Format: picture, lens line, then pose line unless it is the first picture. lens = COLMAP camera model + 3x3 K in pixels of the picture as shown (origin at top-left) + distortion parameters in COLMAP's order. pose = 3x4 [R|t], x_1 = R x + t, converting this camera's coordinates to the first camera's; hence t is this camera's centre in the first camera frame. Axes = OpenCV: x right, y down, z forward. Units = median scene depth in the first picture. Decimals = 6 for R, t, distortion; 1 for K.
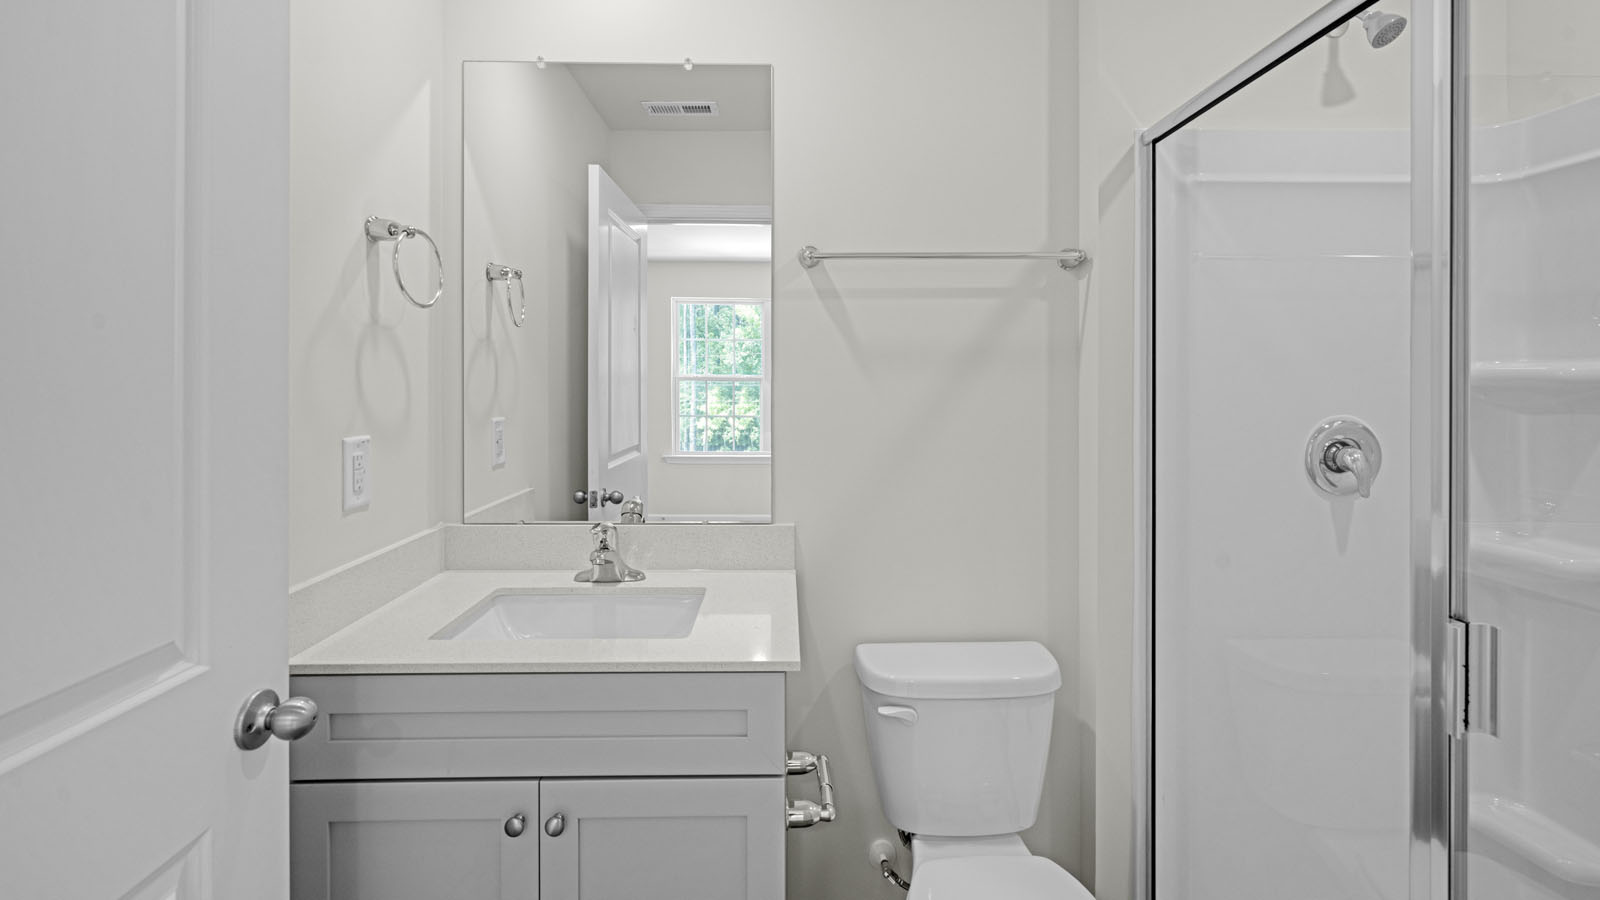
lens RADIAL K [[807.8, 0, 804.0], [0, 807.8, 380.1], [0, 0, 1]] dist [0.001771, 0.000208]
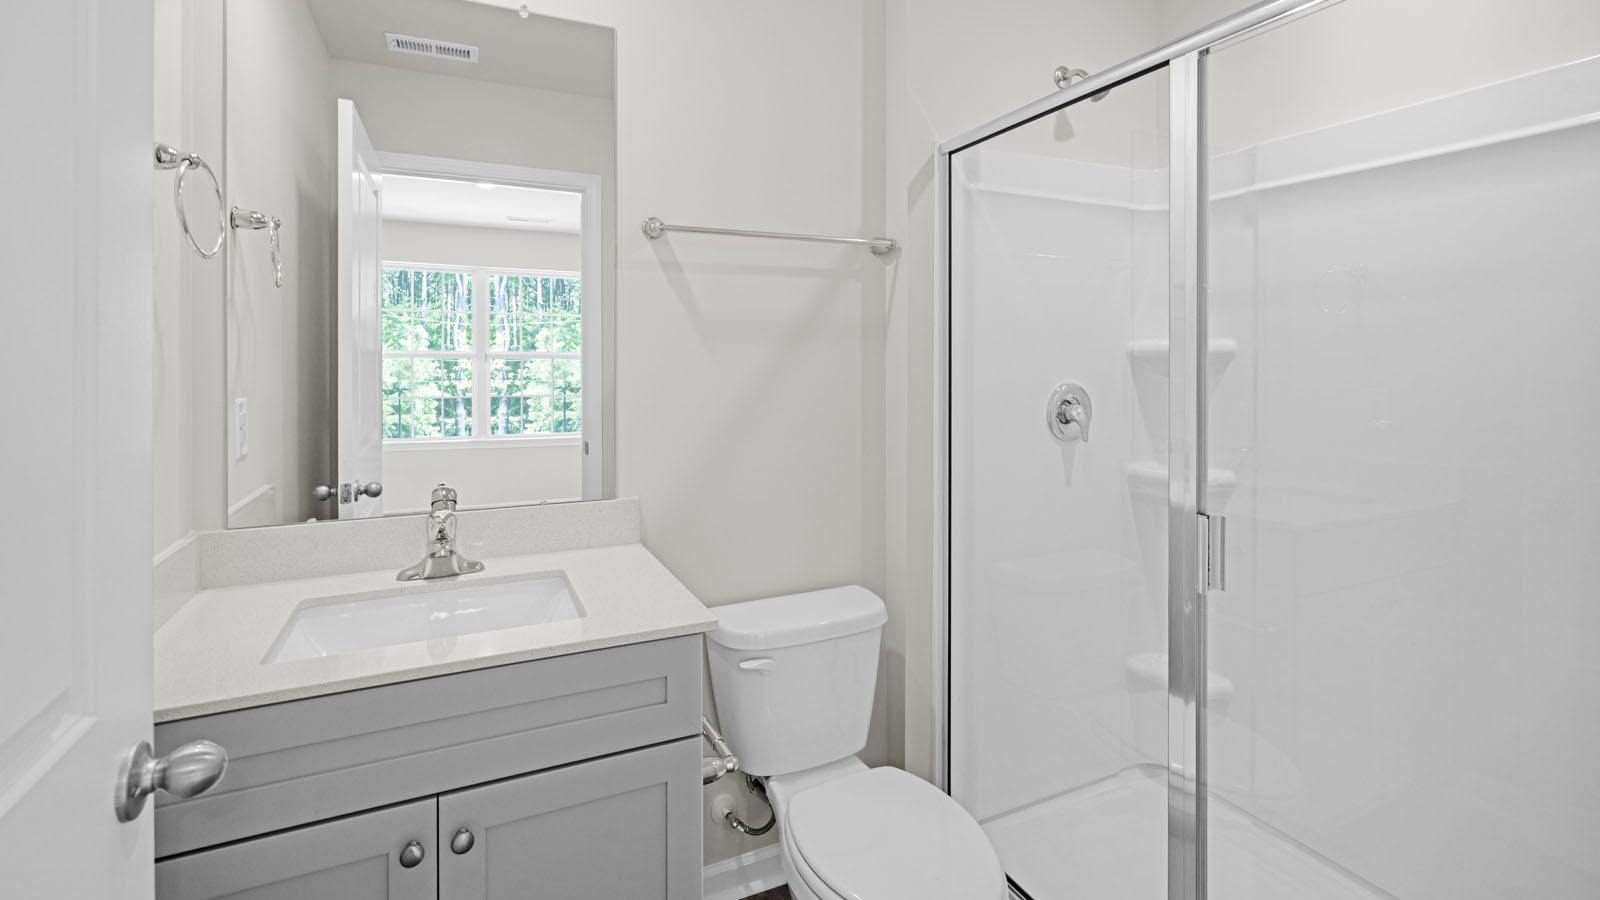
lens RADIAL K [[838.4, 0, 800.4], [0, 838.4, 363.2], [0, 0, 1]] dist [-0.001080, 0.016791]
pose [[0.891148, -0.002225, 0.453708, -0.313451], [0.001797, 0.999997, 0.001374, 0.013607], [-0.453710, -0.000409, 0.891149, -0.005378]]
